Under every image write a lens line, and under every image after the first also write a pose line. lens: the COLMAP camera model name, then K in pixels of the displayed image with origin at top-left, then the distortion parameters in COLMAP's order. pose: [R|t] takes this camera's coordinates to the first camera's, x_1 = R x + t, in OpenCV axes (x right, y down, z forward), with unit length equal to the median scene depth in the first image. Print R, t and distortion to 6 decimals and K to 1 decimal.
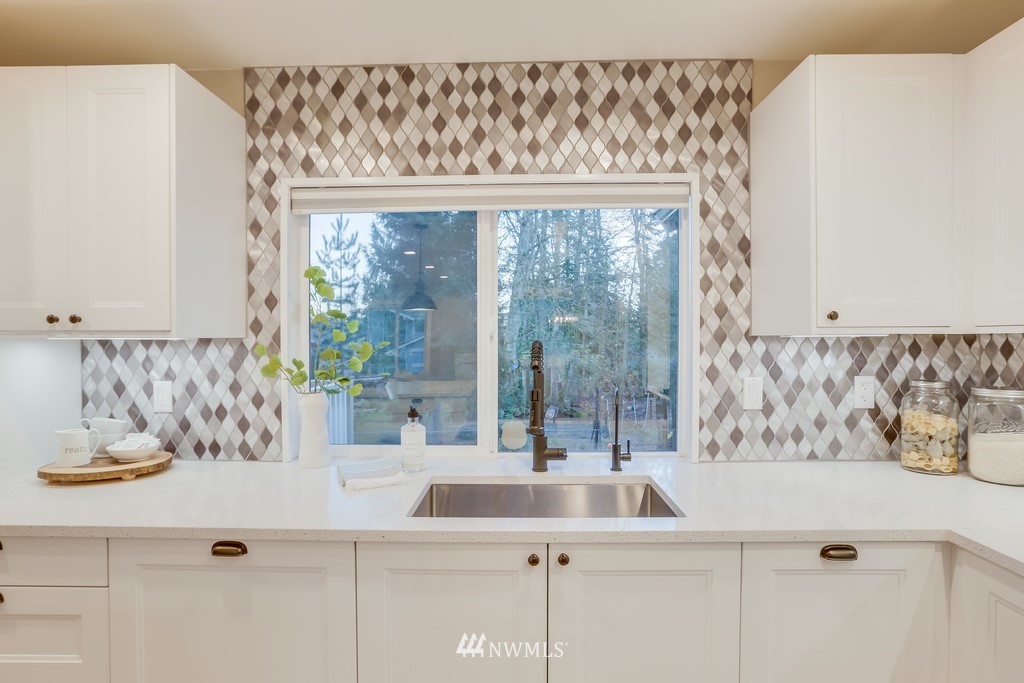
lens RADIAL K [[510.2, 0, 517.6], [0, 510.2, 346.6], [0, 0, 1]] dist [-0.048052, 0.026993]
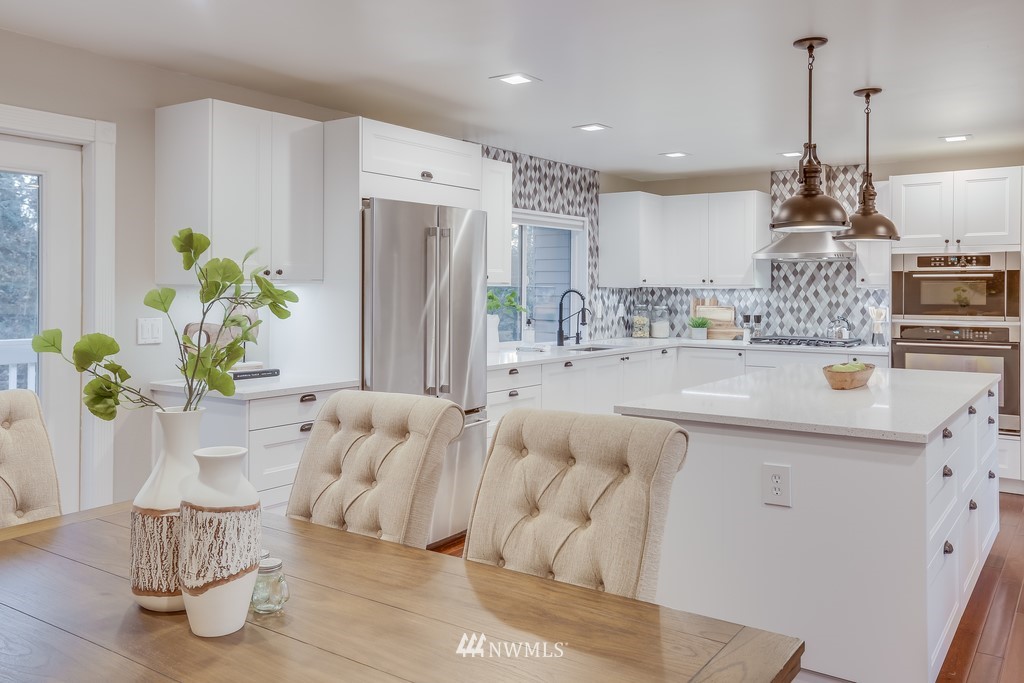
lens RADIAL K [[833.0, 0, 510.3], [0, 833.0, 288.8], [0, 0, 1]] dist [-0.007977, 0.073916]
pose [[0.565806, 0.005340, 0.824521, -3.017883], [0.006846, 0.999914, -0.011173, 0.027684], [-0.824510, 0.011967, 0.565721, -0.883895]]
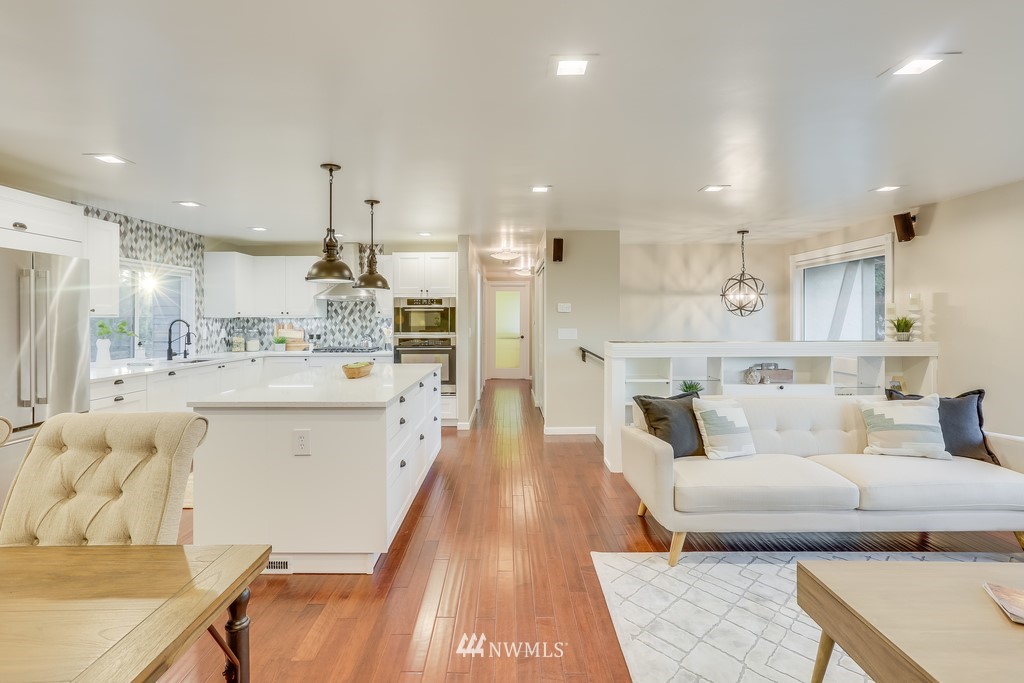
lens RADIAL K [[510.2, 0, 514.1], [0, 510.2, 316.8], [0, 0, 1]] dist [-0.048052, 0.026993]
pose [[-0.021928, 0.005077, 0.999747, -2.955139], [0.018025, 0.999827, -0.004682, 0.027628], [-0.999597, 0.017918, -0.022016, -1.008259]]
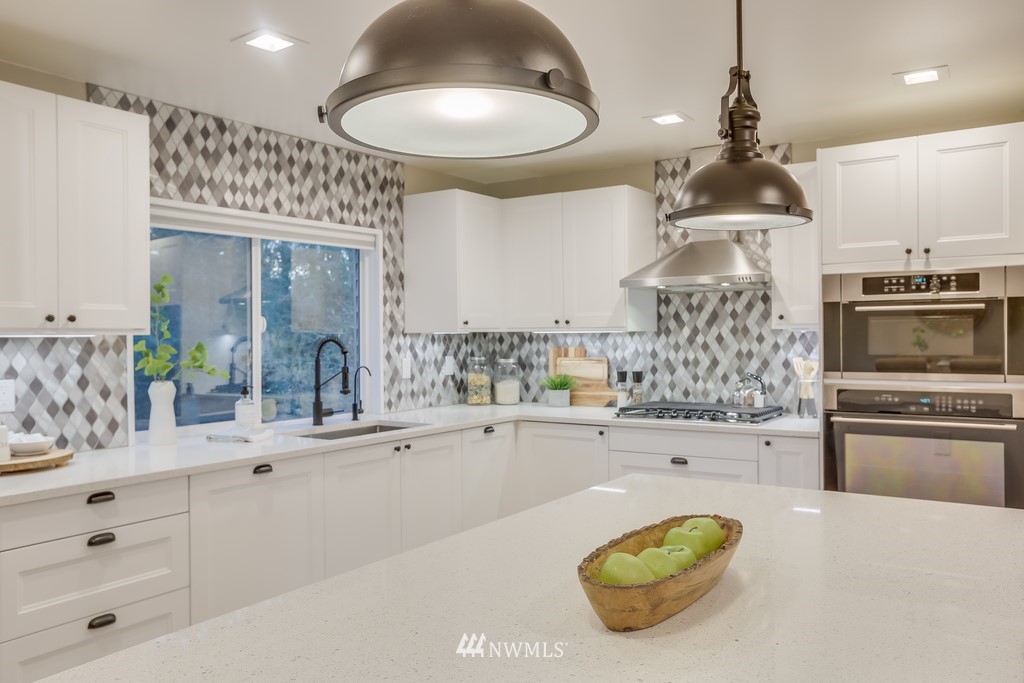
lens RADIAL K [[799.2, 0, 509.2], [0, 799.2, 333.7], [0, 0, 1]] dist [-0.050311, 0.078982]
pose [[0.546134, -0.001414, 0.837696, -1.500261], [0.019839, 0.999740, -0.011246, 0.015955], [-0.837463, 0.022761, 0.546020, -0.680332]]
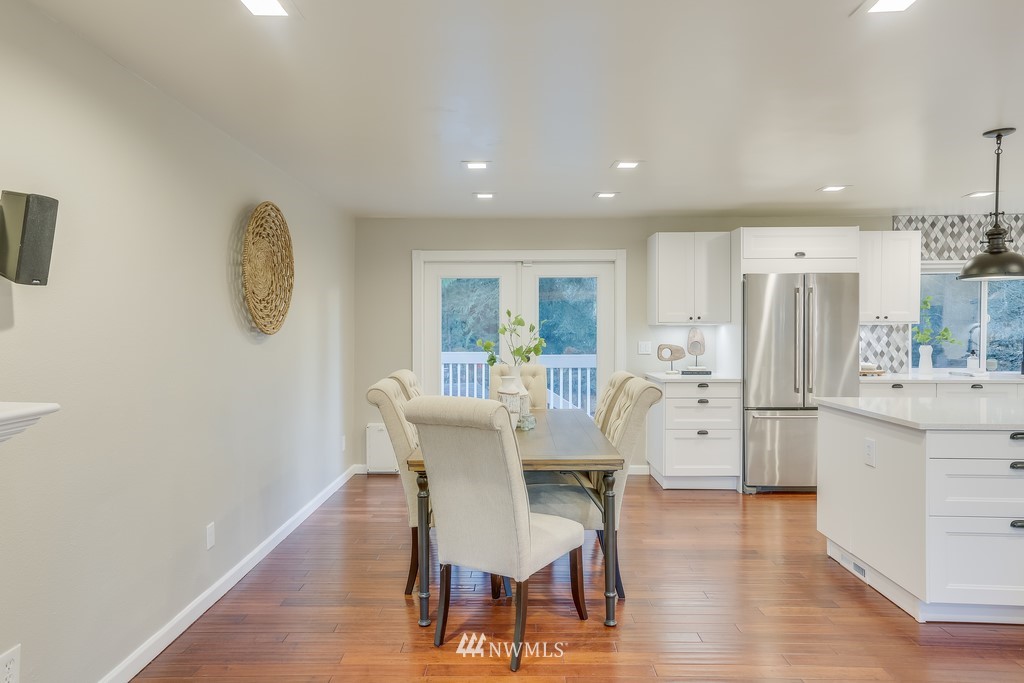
lens RADIAL K [[650.4, 0, 533.0], [0, 650.4, 336.1], [0, 0, 1]] dist [0.059994, 0.014637]
pose [[0.999322, 0.000512, 0.036816, -2.499396], [-0.000537, 1.000000, 0.000659, 0.042651], [-0.036816, -0.000678, 0.999322, -2.273829]]
